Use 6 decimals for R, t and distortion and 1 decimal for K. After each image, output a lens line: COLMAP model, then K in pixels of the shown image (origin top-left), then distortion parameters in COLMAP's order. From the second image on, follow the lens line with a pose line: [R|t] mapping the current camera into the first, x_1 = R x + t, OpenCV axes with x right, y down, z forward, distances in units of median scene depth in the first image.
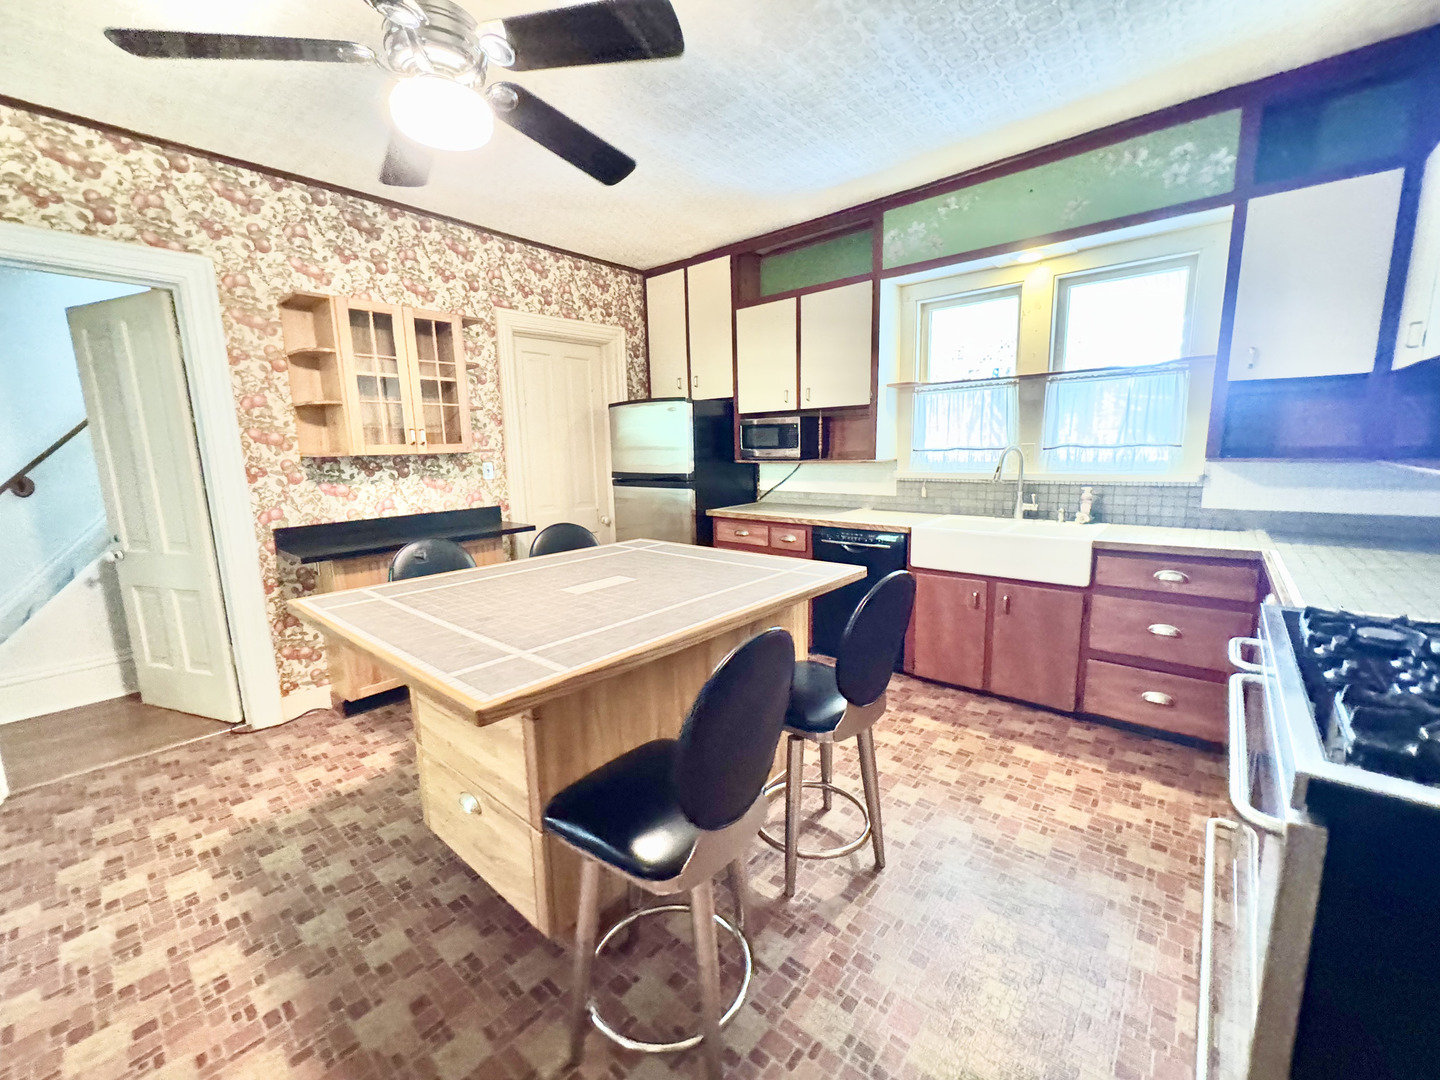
lens RADIAL K [[585.1, 0, 709.2], [0, 585.1, 543.2], [0, 0, 1]] dist [0.010205, 0.000360]
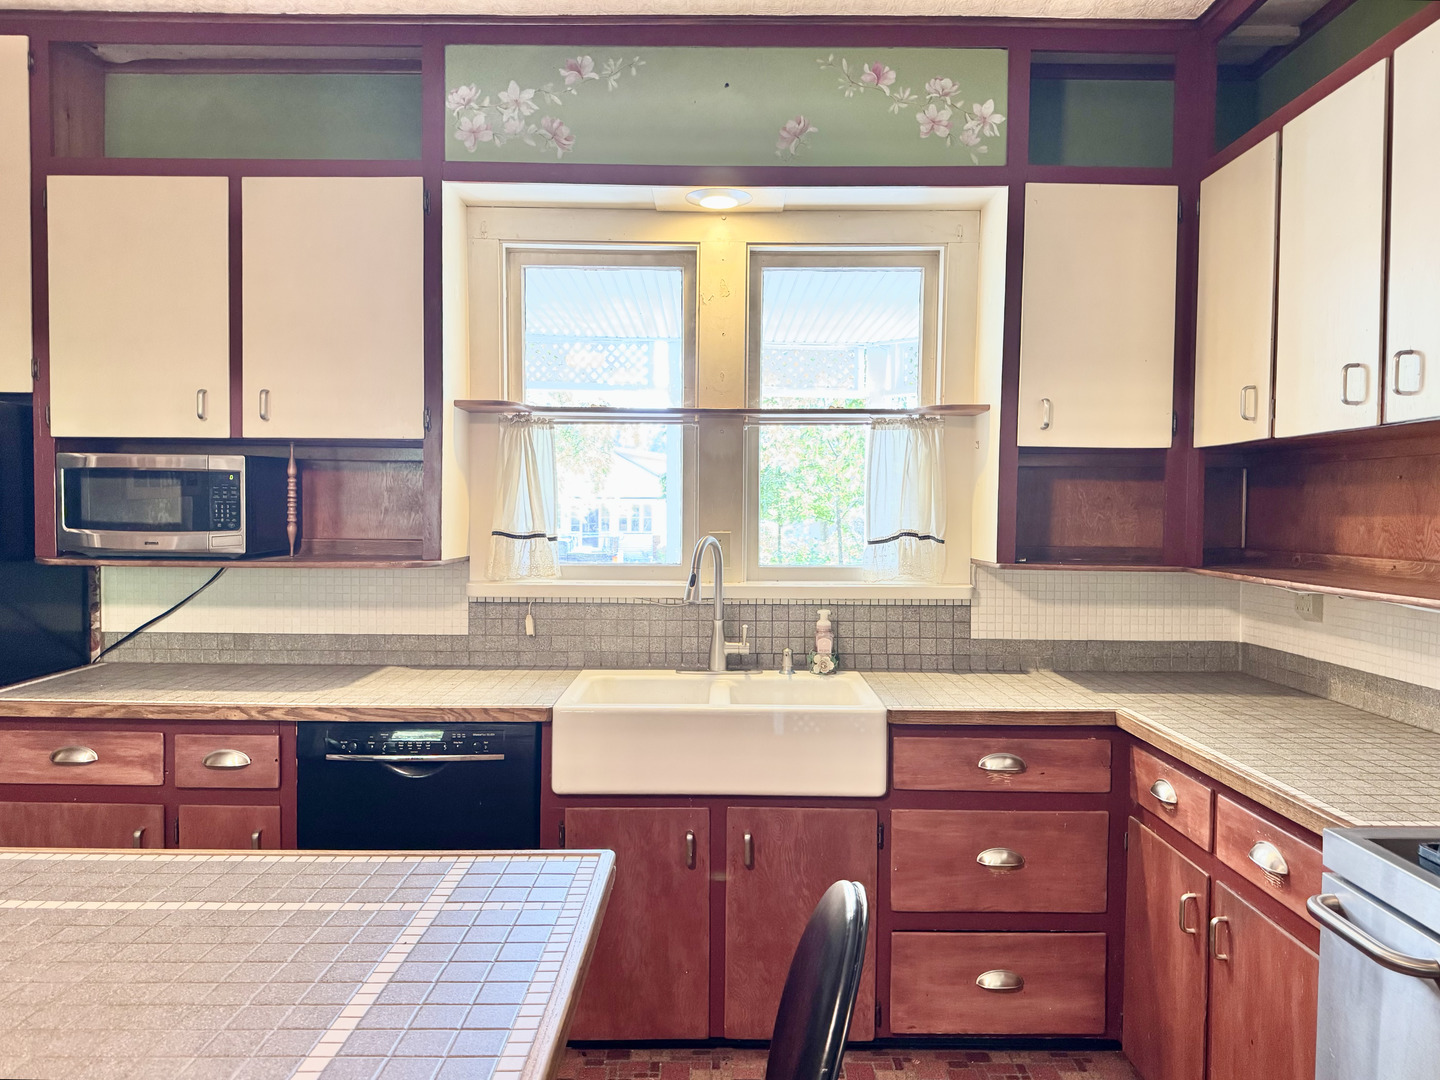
lens RADIAL K [[1035.5, 0, 725.5], [0, 1035.5, 540.6], [0, 0, 1]] dist [0.050315, -0.045343]
pose [[0.755943, 0.007347, 0.654596, -0.083515], [0.084846, 0.990403, -0.109098, -0.056641], [-0.649116, 0.138012, 0.748065, 0.280691]]
